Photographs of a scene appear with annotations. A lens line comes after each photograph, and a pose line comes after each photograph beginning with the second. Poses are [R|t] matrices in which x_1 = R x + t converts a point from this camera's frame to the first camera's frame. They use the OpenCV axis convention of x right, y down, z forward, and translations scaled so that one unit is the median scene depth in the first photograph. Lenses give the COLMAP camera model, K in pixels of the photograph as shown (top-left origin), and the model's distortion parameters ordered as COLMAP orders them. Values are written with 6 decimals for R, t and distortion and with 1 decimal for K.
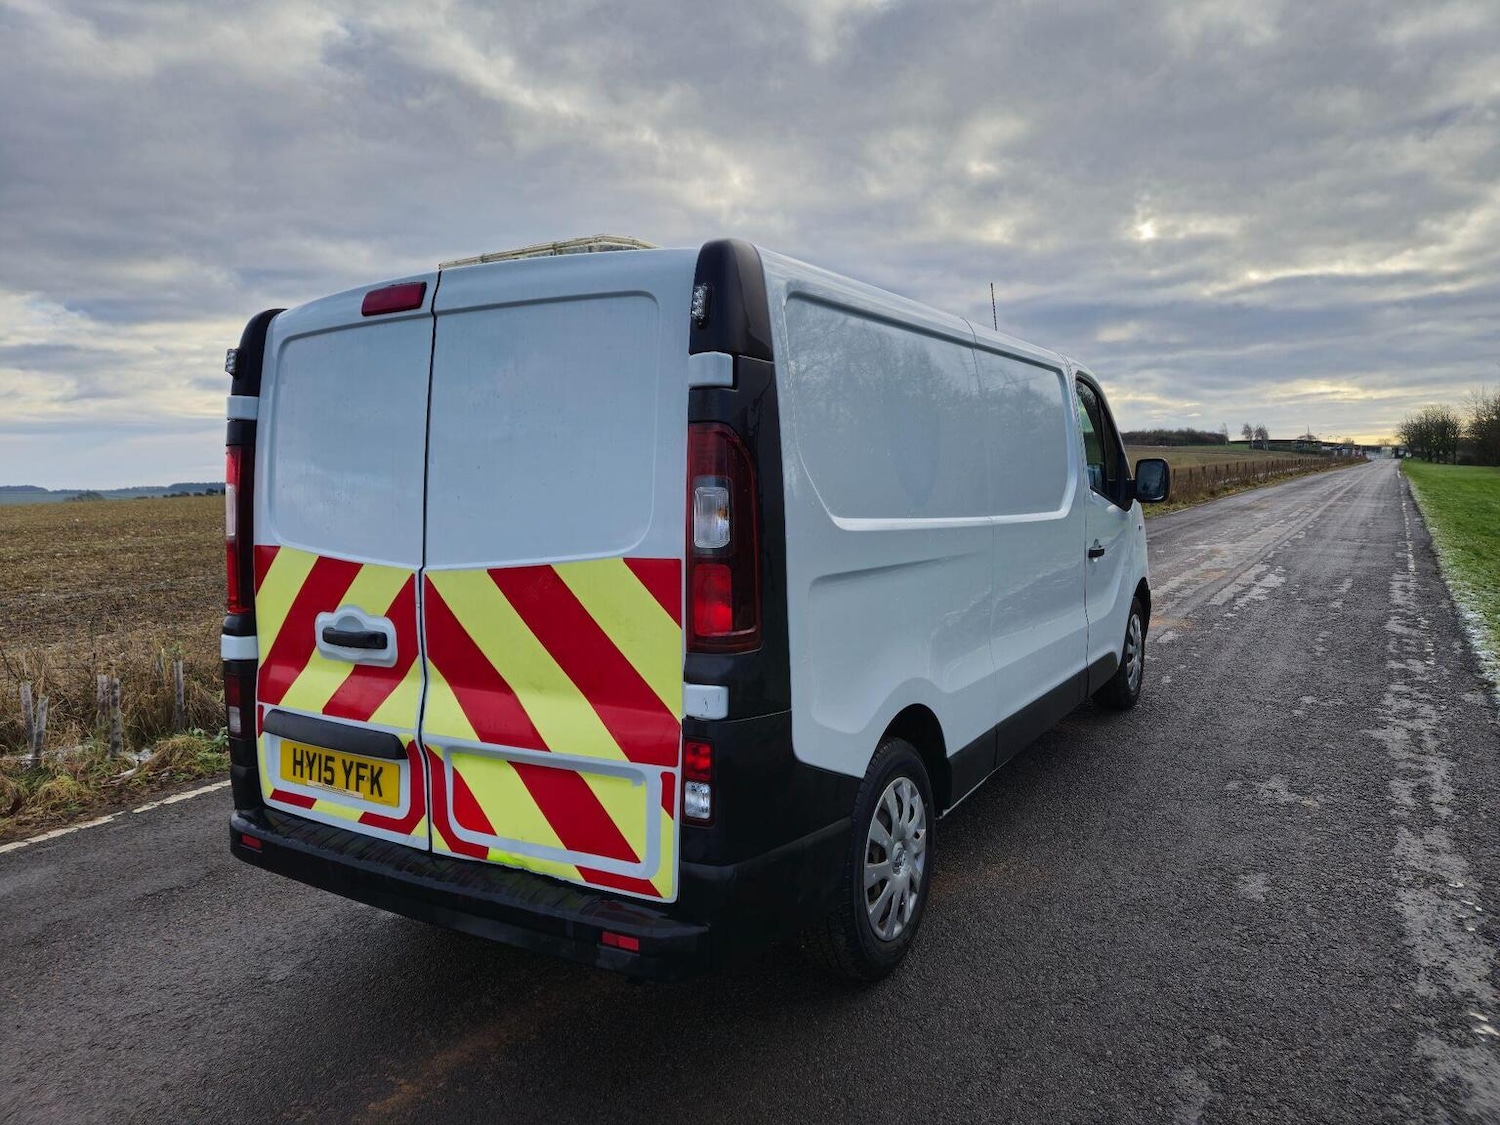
lens RADIAL K [[1003.3, 0, 756.5], [0, 1003.3, 577.4], [0, 0, 1]] dist [0.074278, -0.059194]
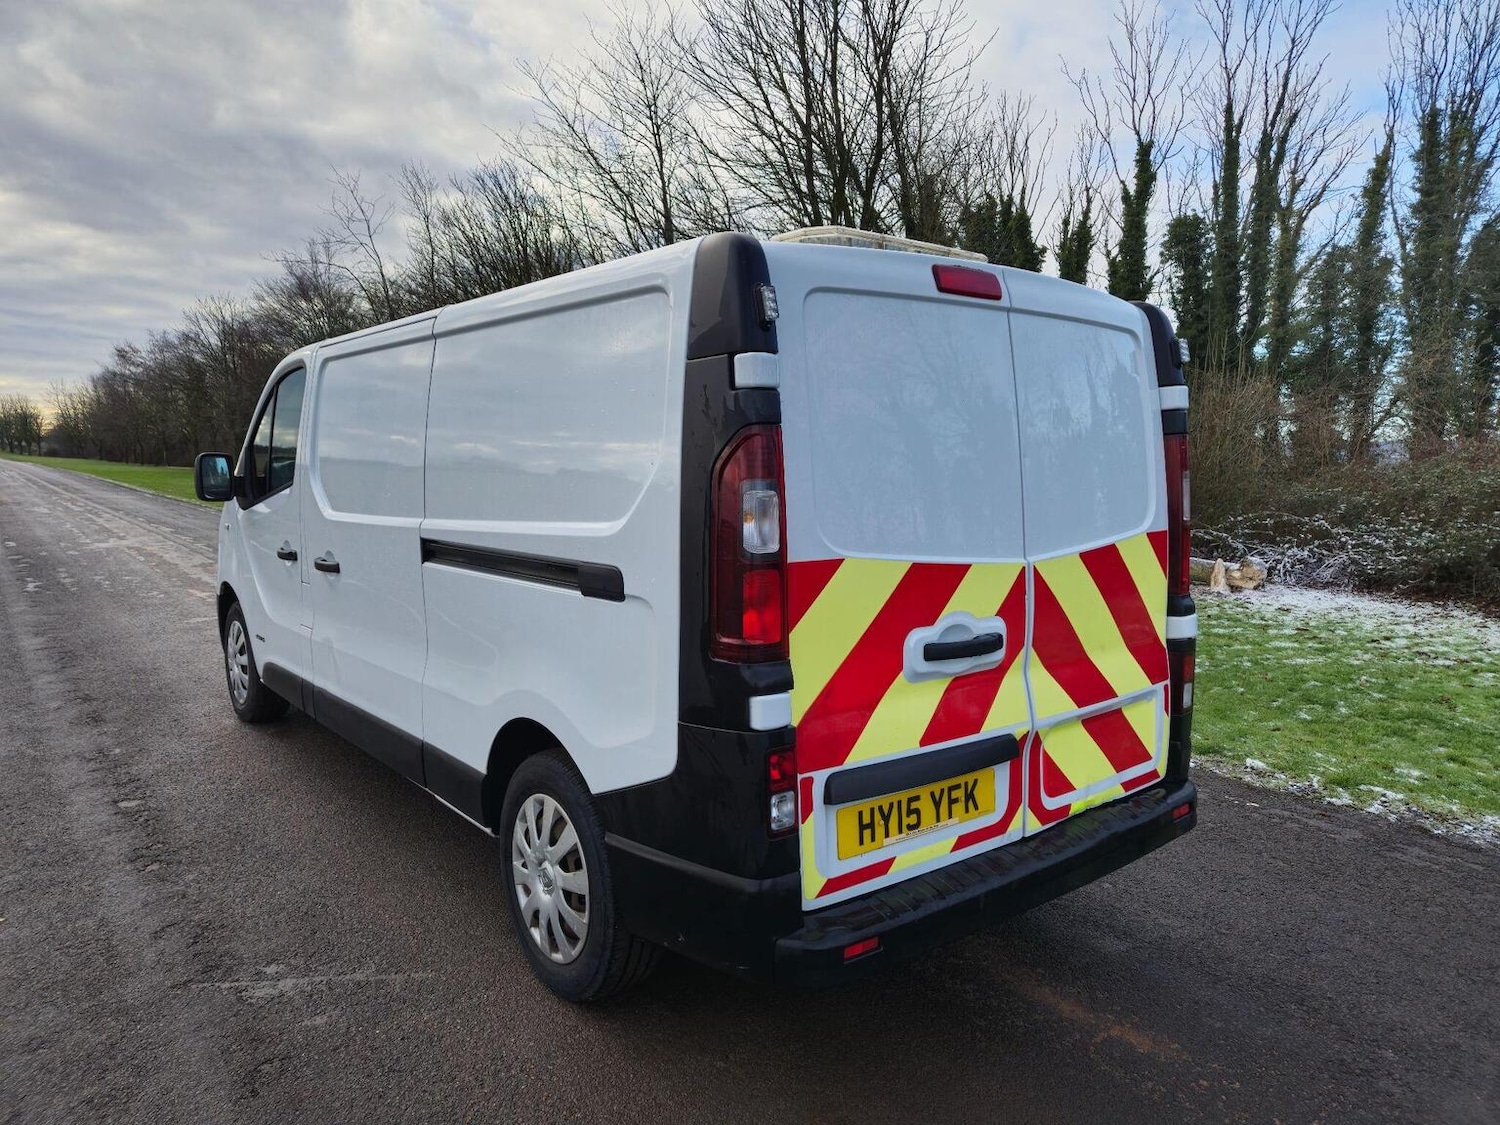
lens RADIAL K [[1003.3, 0, 768.3], [0, 1003.3, 569.5], [0, 0, 1]] dist [0.074278, -0.059194]
pose [[0.339540, -0.089023, 0.936369, -1.199233], [0.086227, 0.994265, 0.063260, -0.076071], [-0.936631, 0.059261, 0.345269, 0.782620]]
